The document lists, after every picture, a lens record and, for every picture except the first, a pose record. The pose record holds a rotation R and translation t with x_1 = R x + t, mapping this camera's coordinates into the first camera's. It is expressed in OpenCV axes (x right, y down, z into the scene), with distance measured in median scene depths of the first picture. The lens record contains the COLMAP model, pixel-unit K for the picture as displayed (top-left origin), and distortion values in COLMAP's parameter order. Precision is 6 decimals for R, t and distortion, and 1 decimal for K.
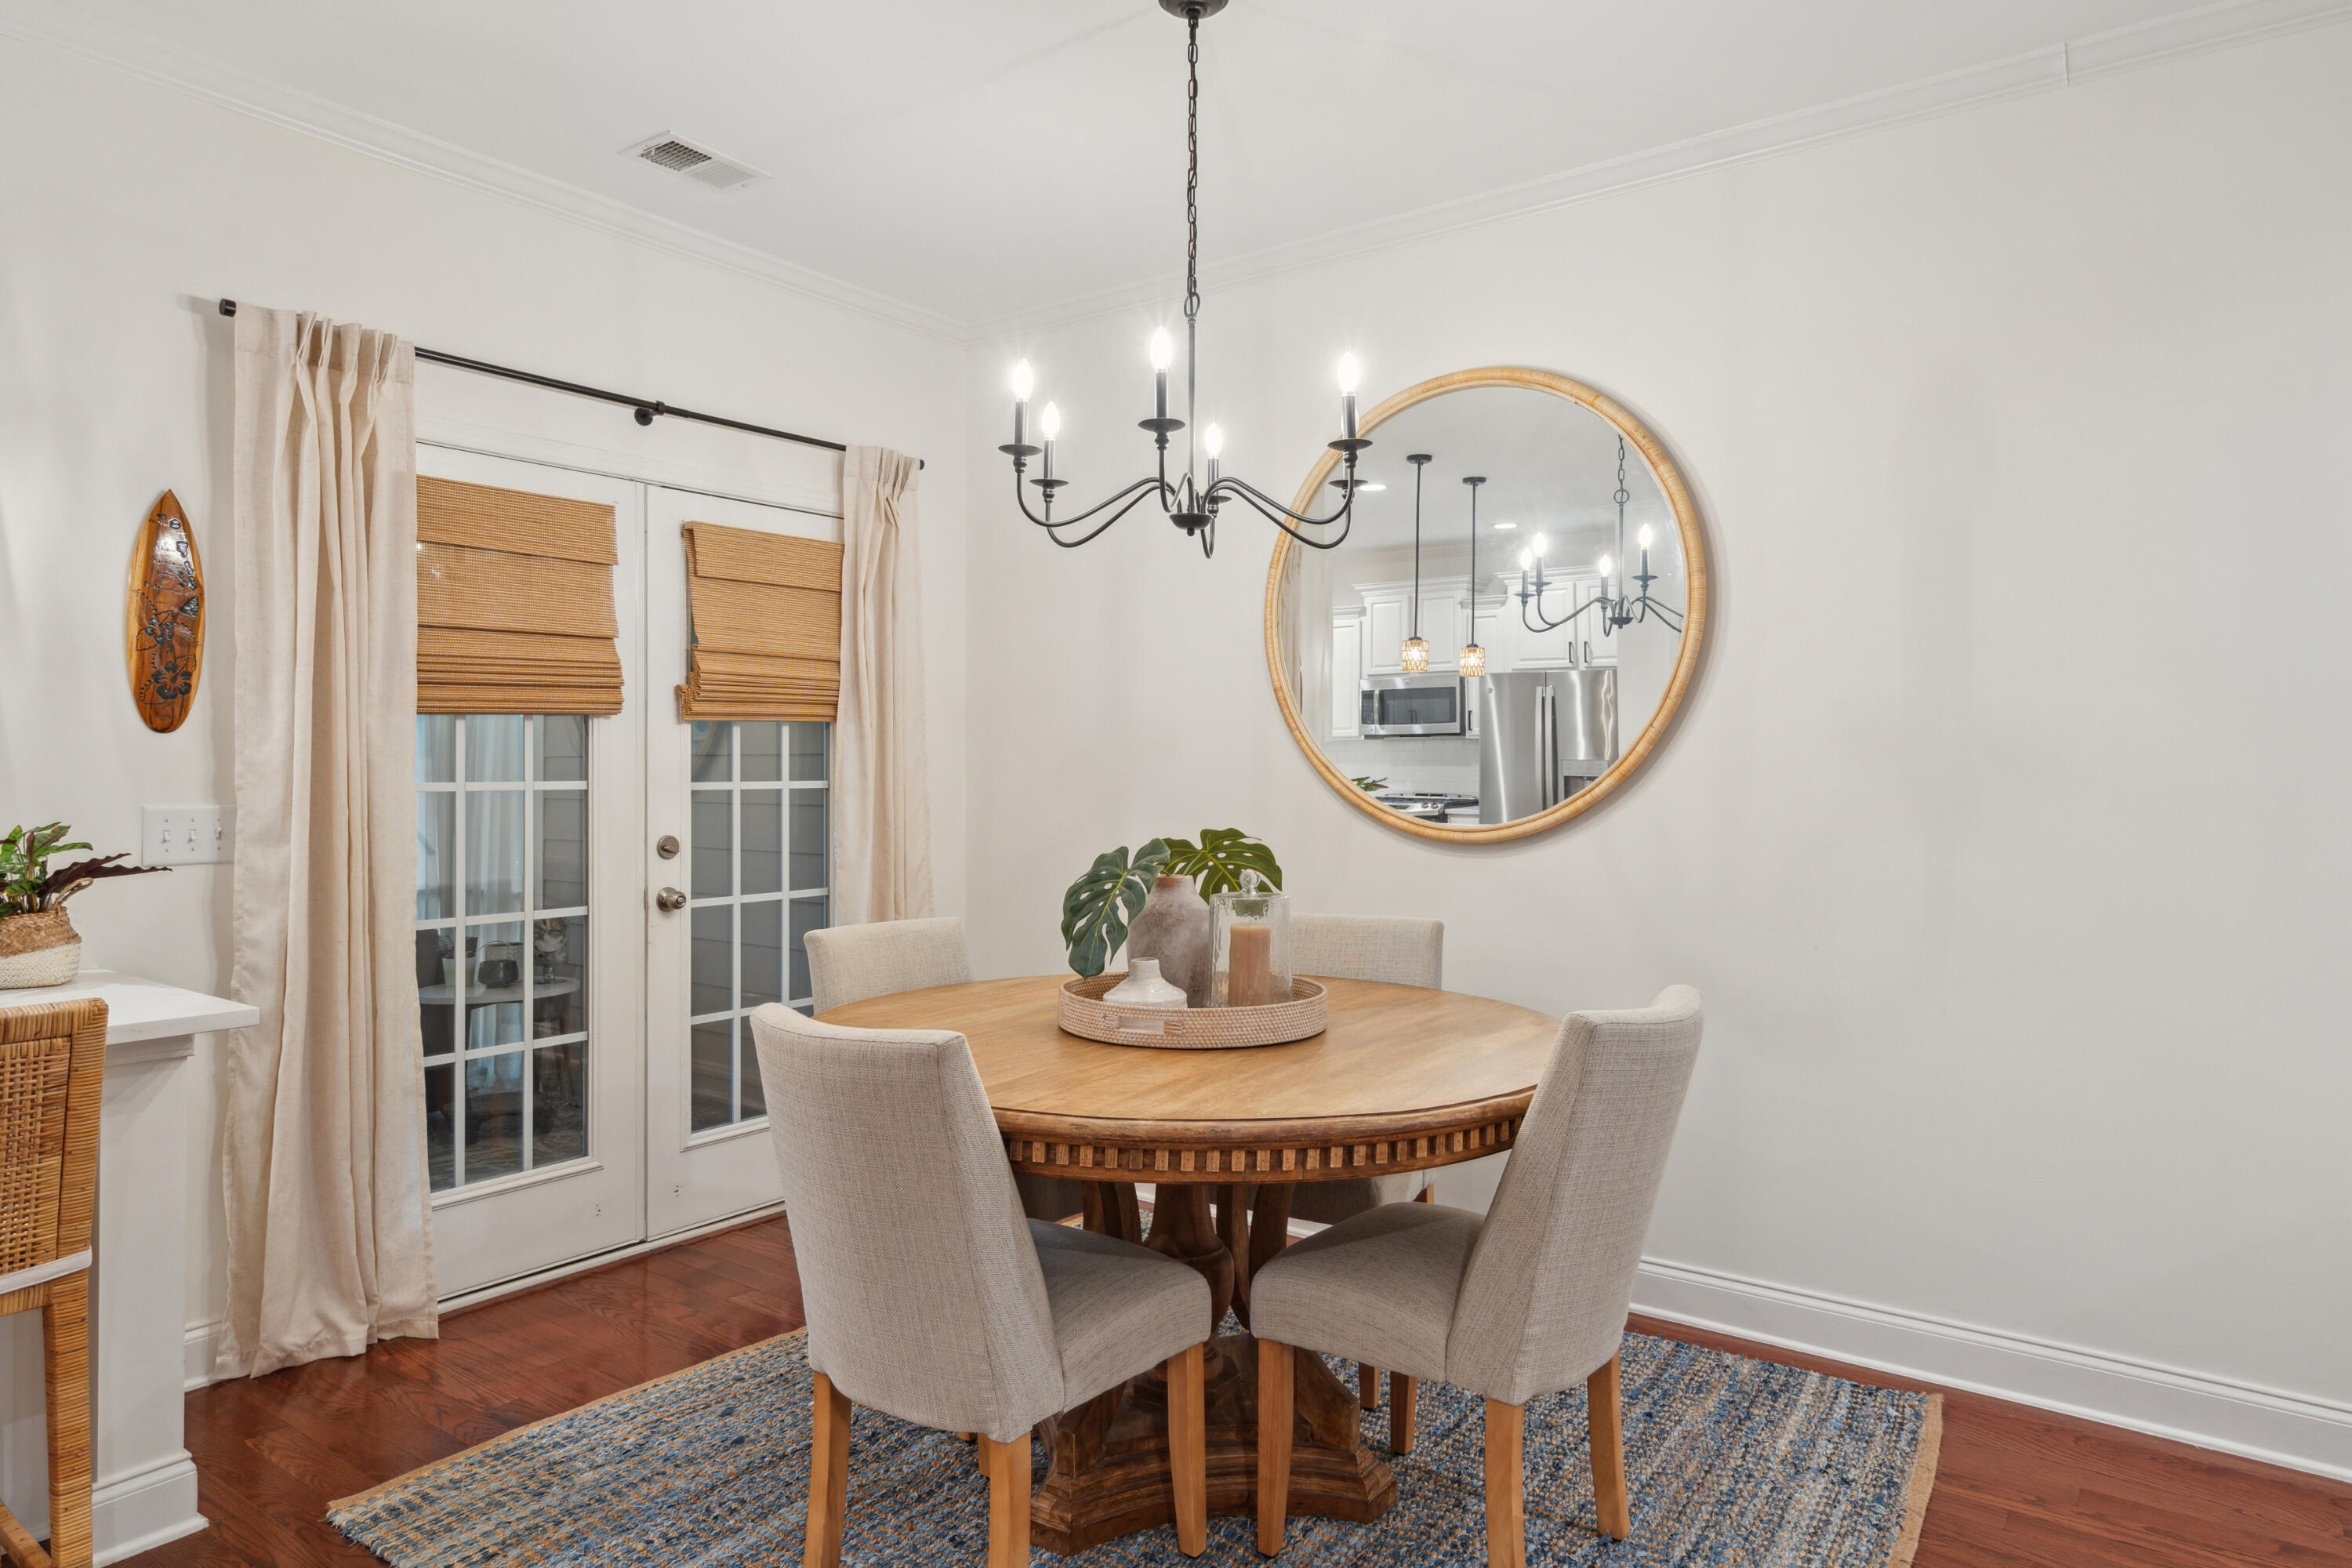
lens RADIAL K [[1435.4, 0, 1175.9], [0, 1435.4, 768.7], [0, 0, 1]] dist [0.002123, -0.000150]
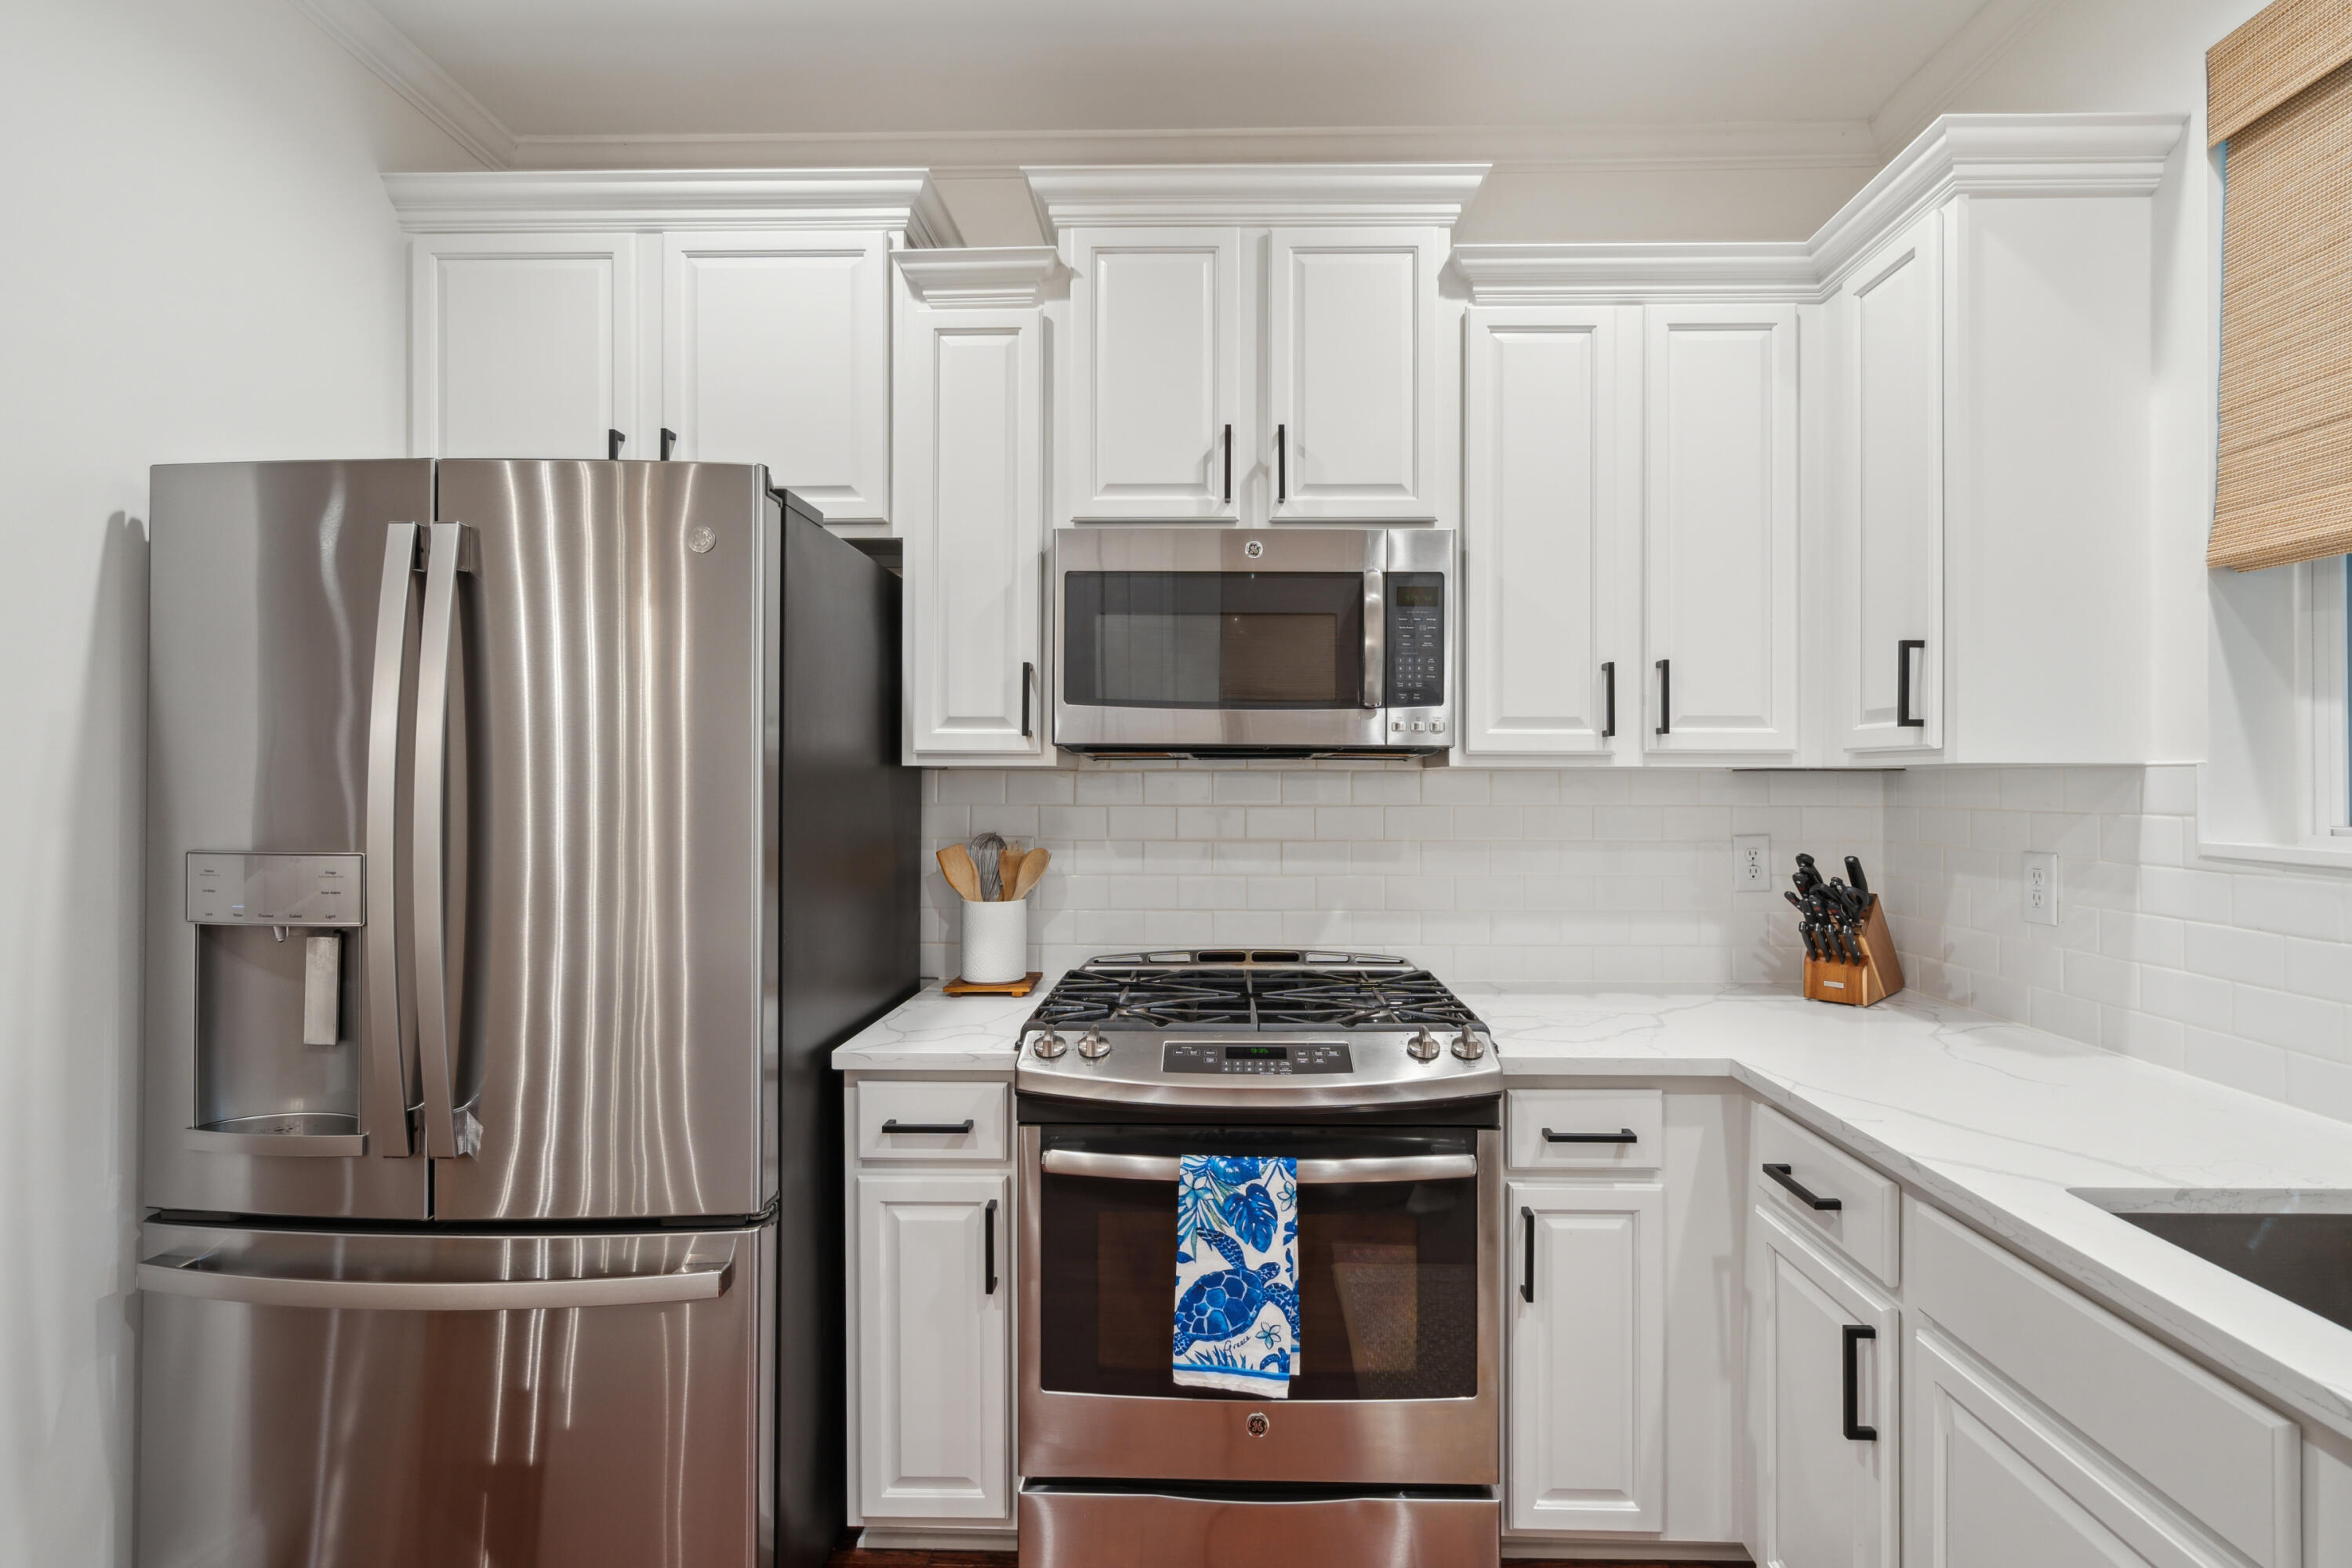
lens RADIAL K [[1078.5, 0, 1181.2], [0, 1078.5, 784.8], [0, 0, 1]] dist [-0.001804, 0.000122]
pose [[0.814550, 0.003710, 0.580082, 0.029970], [0.000643, 0.999973, -0.007299, -0.013050], [-0.580093, 0.006318, 0.814526, 0.738322]]
